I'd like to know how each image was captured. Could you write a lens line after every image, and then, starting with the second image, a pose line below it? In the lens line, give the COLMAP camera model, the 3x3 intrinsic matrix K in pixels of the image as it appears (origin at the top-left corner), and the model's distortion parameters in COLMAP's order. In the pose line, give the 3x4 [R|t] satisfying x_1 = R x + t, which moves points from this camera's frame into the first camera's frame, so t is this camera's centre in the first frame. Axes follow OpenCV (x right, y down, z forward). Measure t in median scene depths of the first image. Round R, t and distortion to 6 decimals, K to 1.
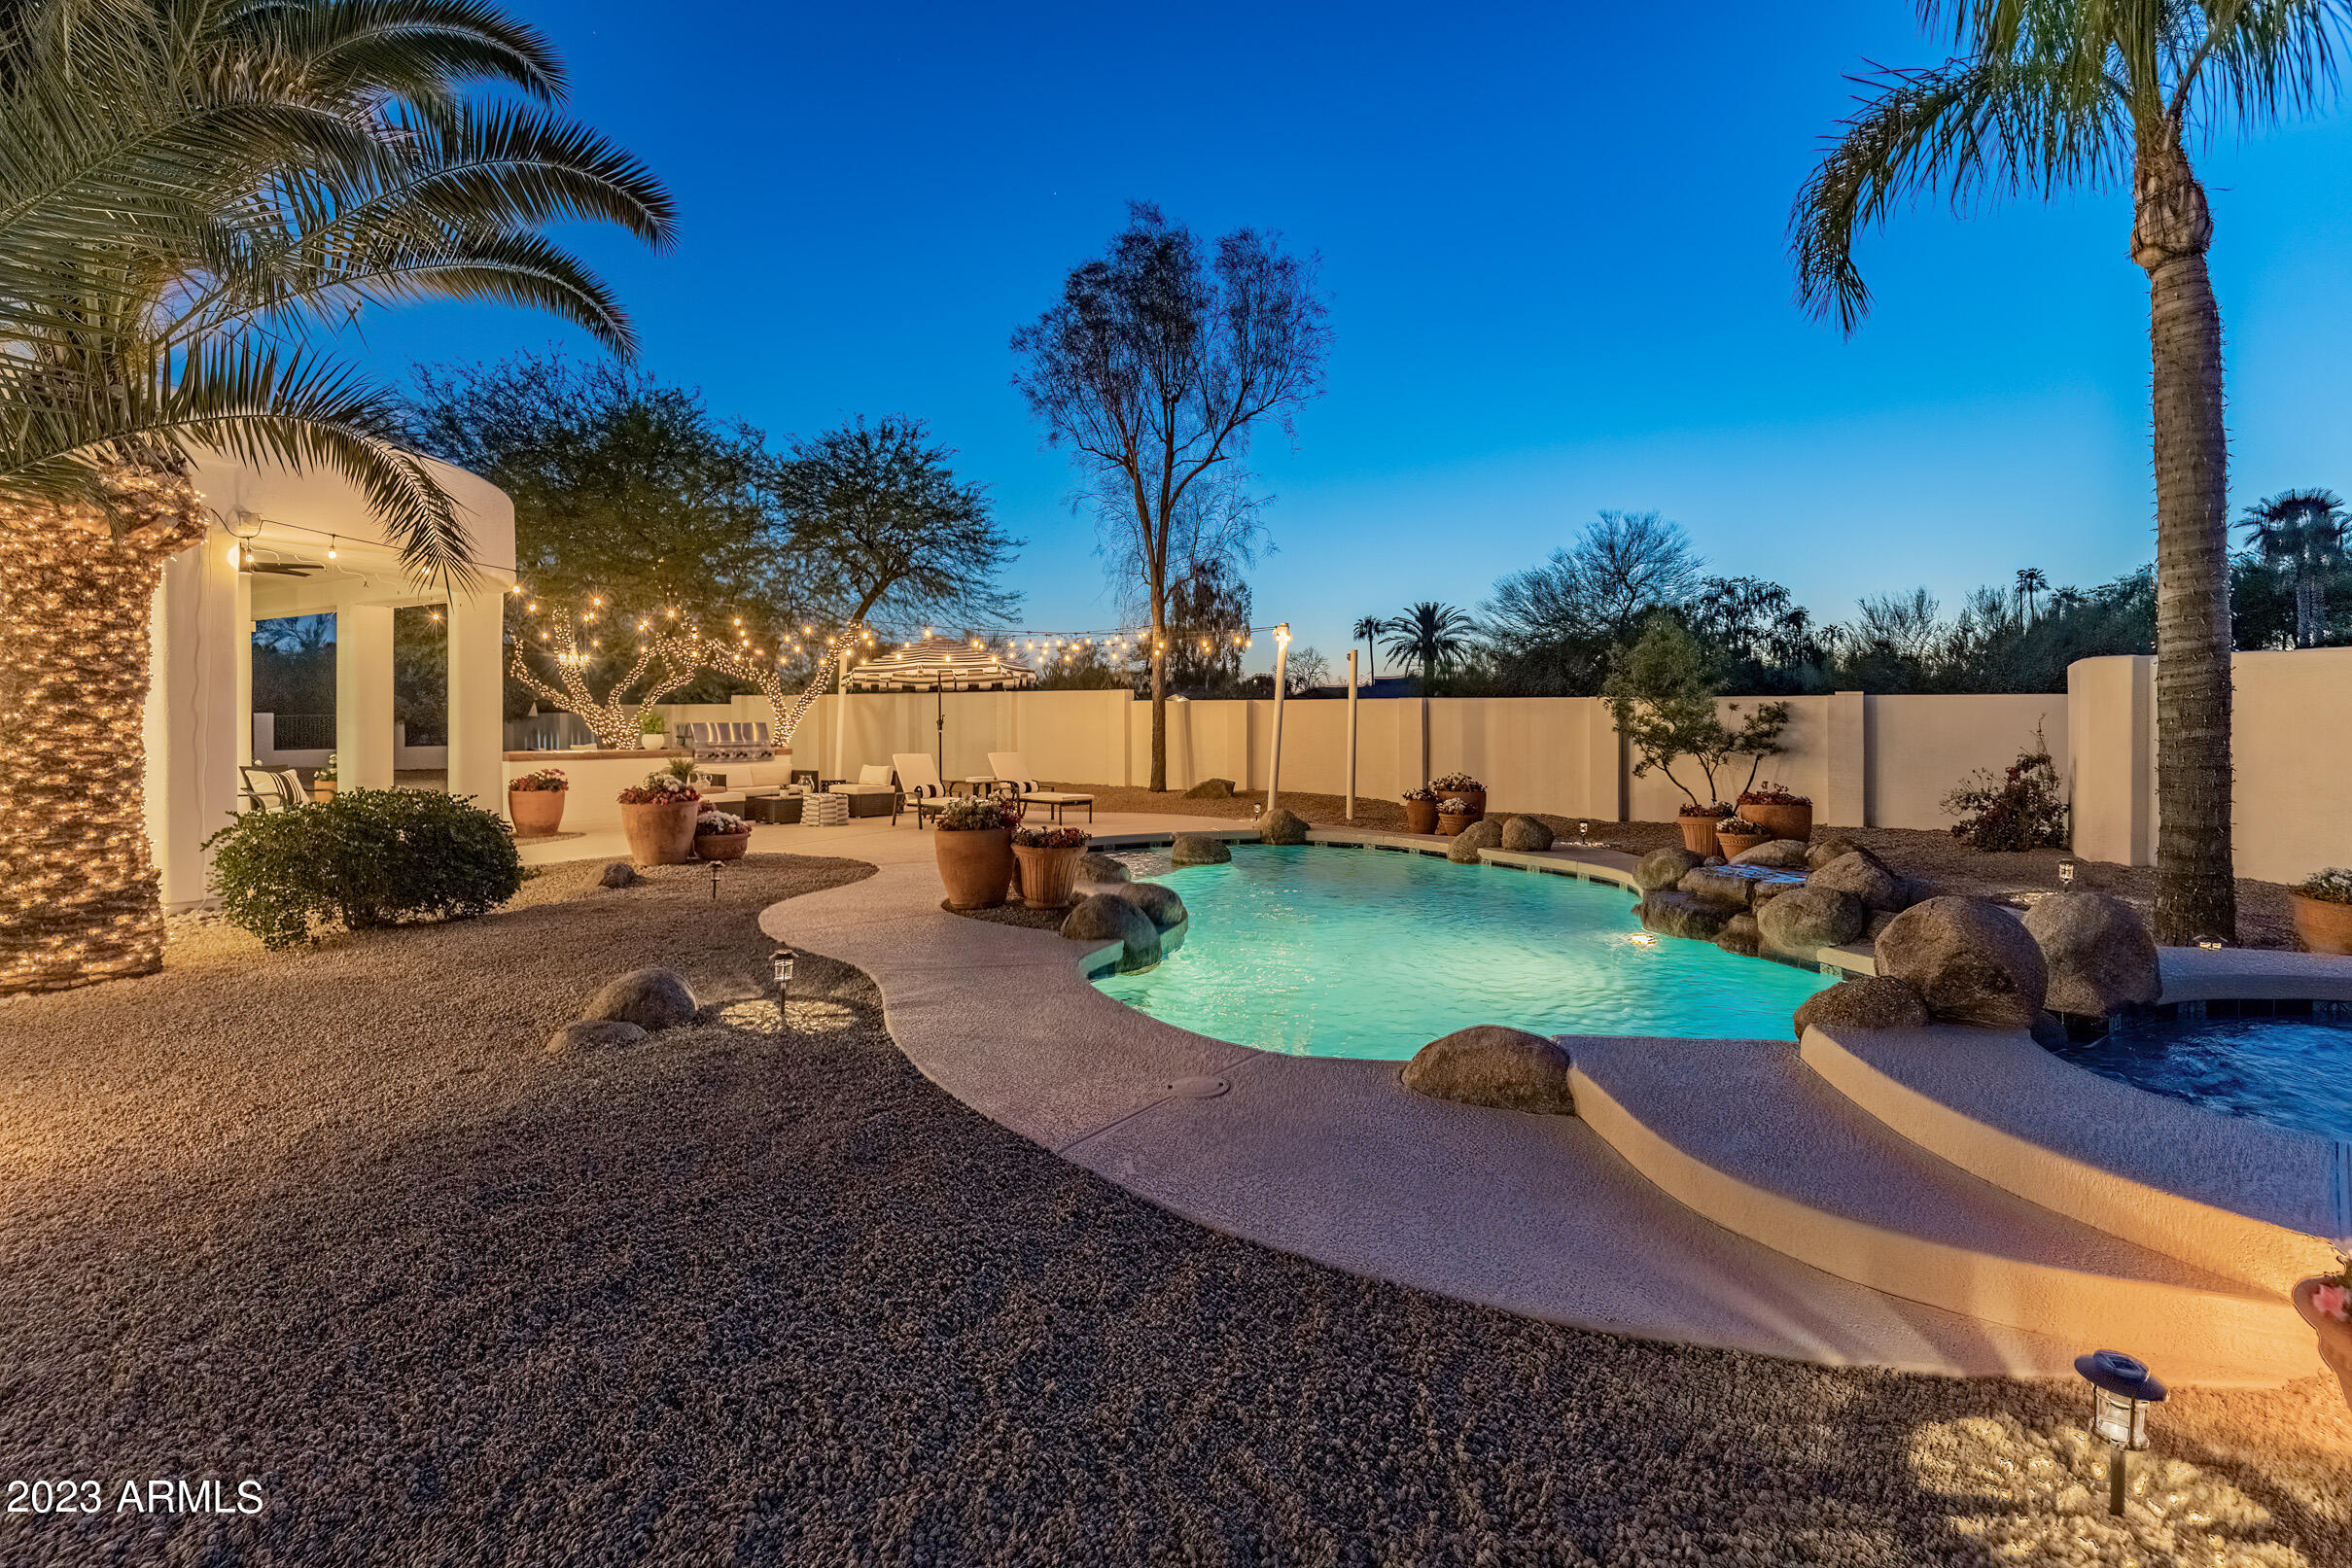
lens RADIAL K [[1092.1, 0, 1199.6], [0, 1092.1, 719.6], [0, 0, 1]] dist [0.004818, -0.000213]
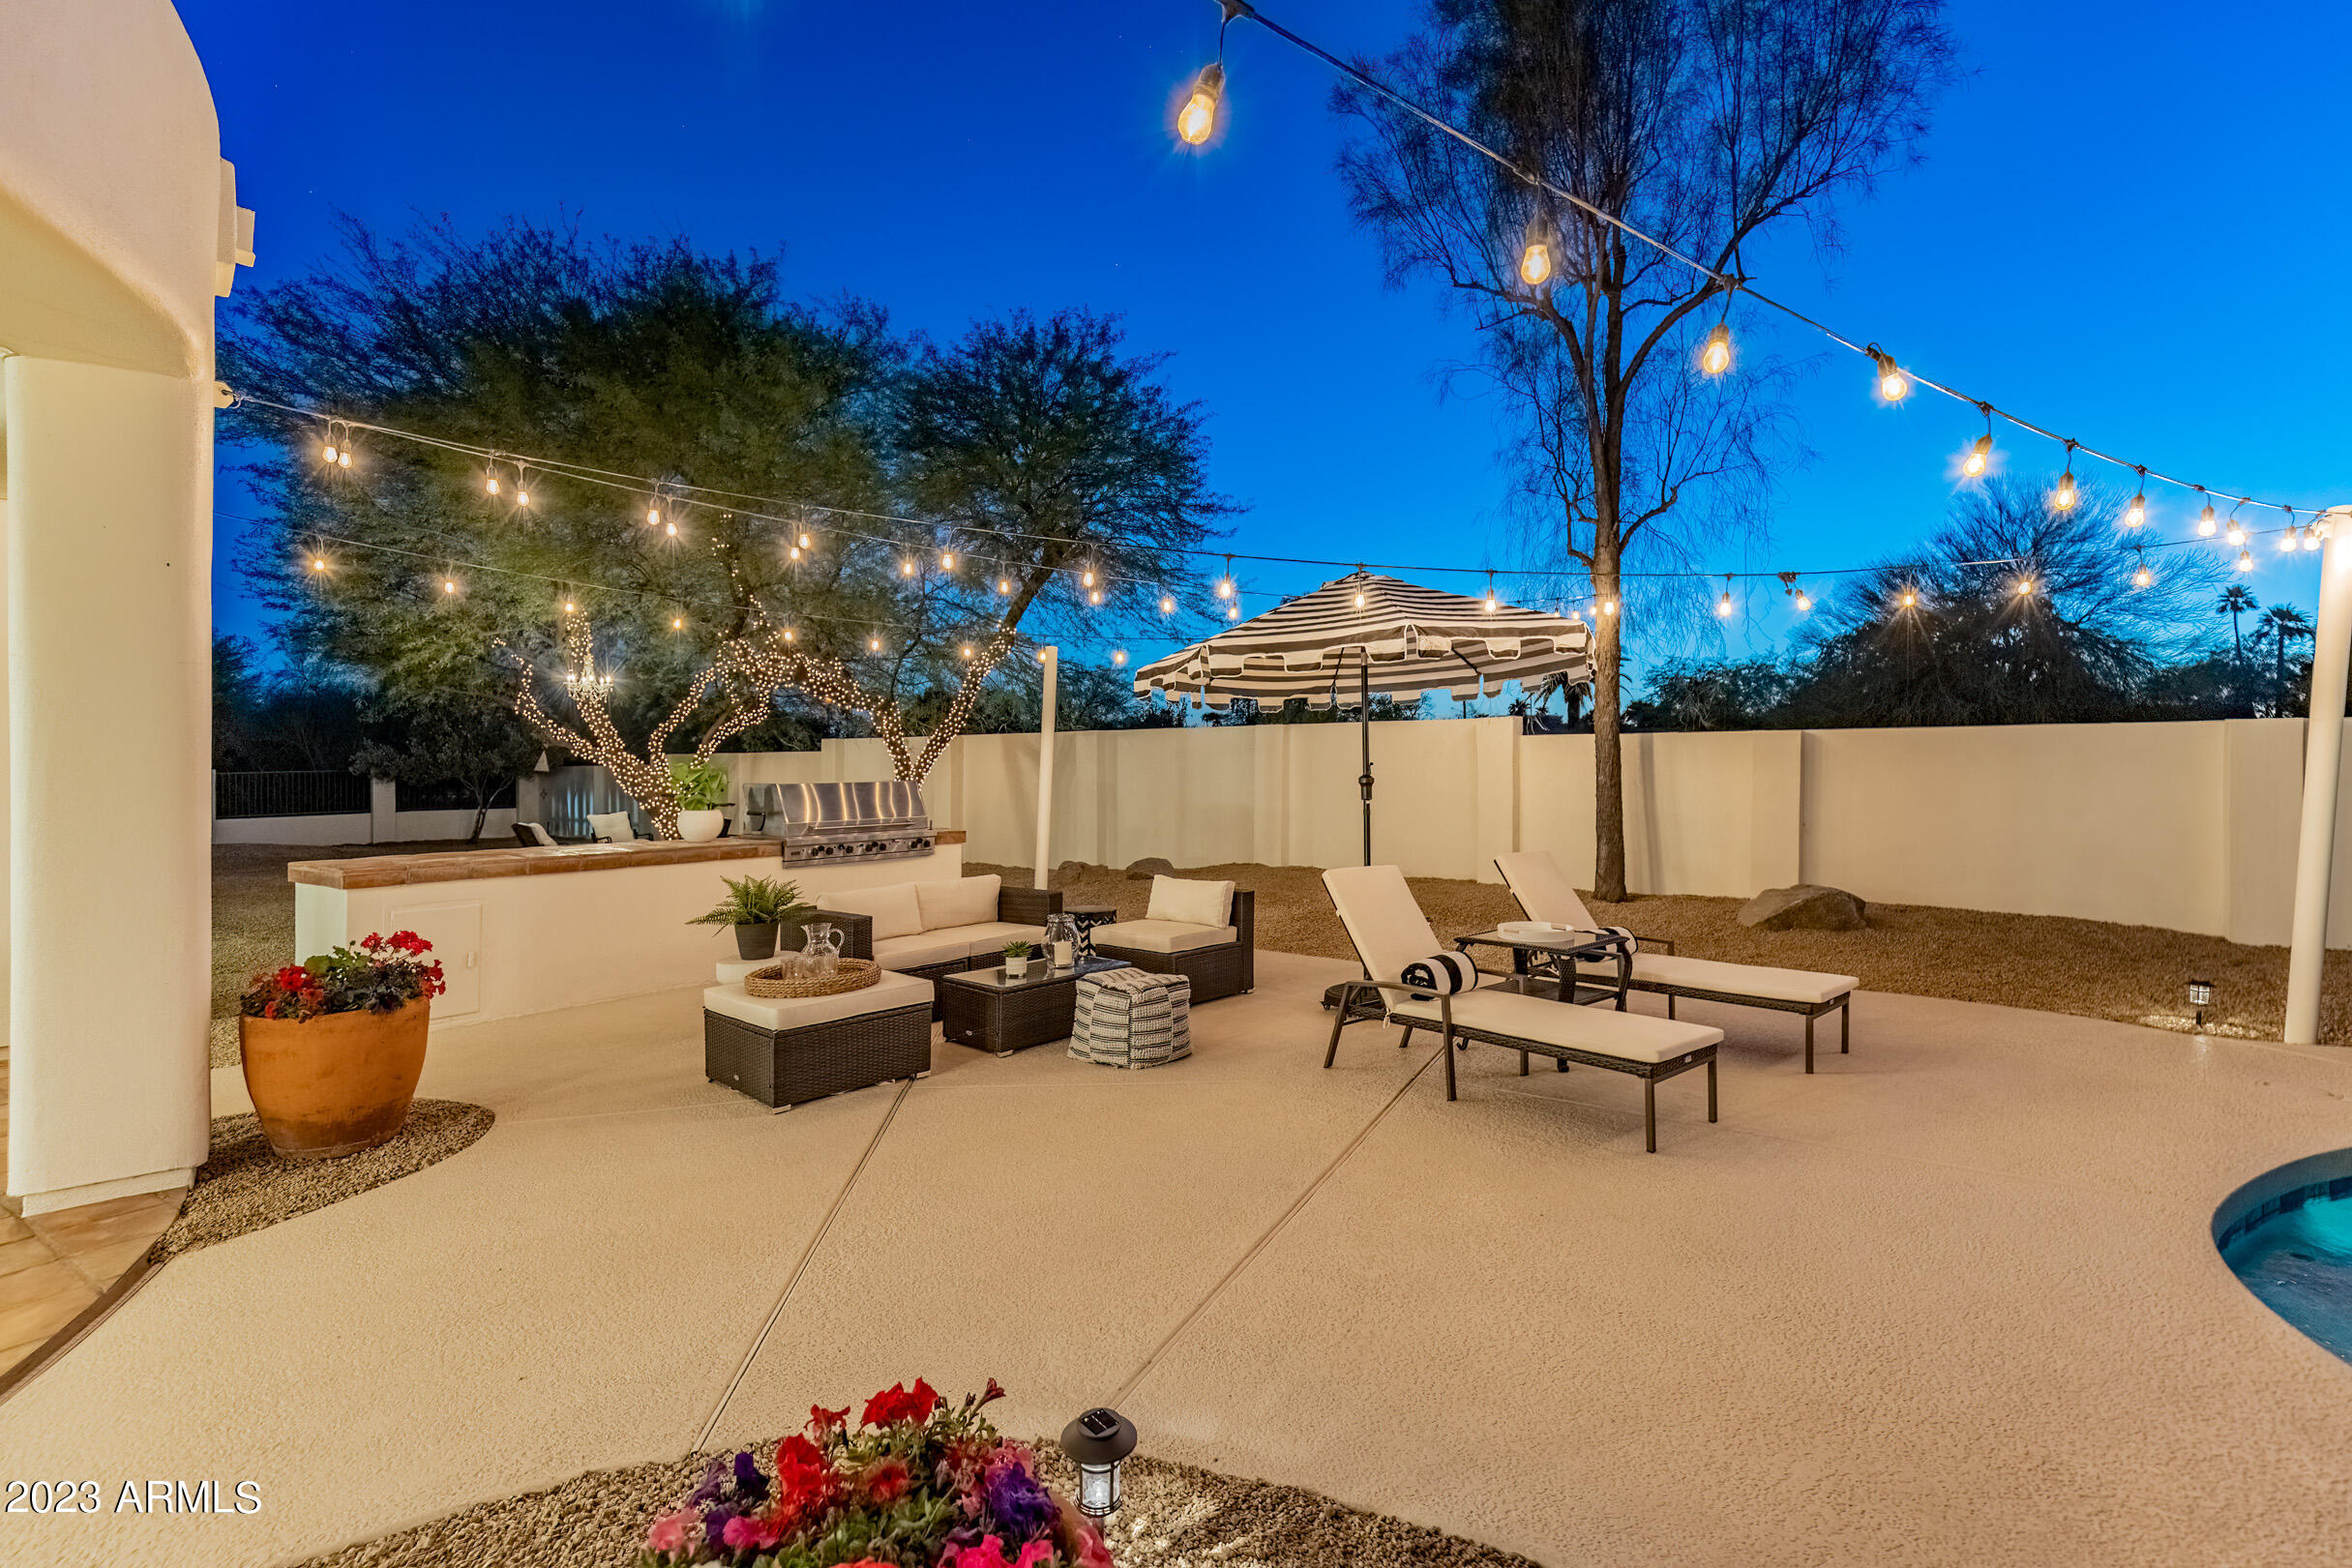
lens RADIAL K [[1080.0, 0, 1191.9], [0, 1080.0, 740.9], [0, 0, 1]] dist [0.006167, -0.000180]
pose [[0.998614, -0.009061, -0.051853, -0.381915], [0.007789, 0.999665, -0.024678, -0.004437], [0.052060, 0.024240, 0.998350, 0.789272]]
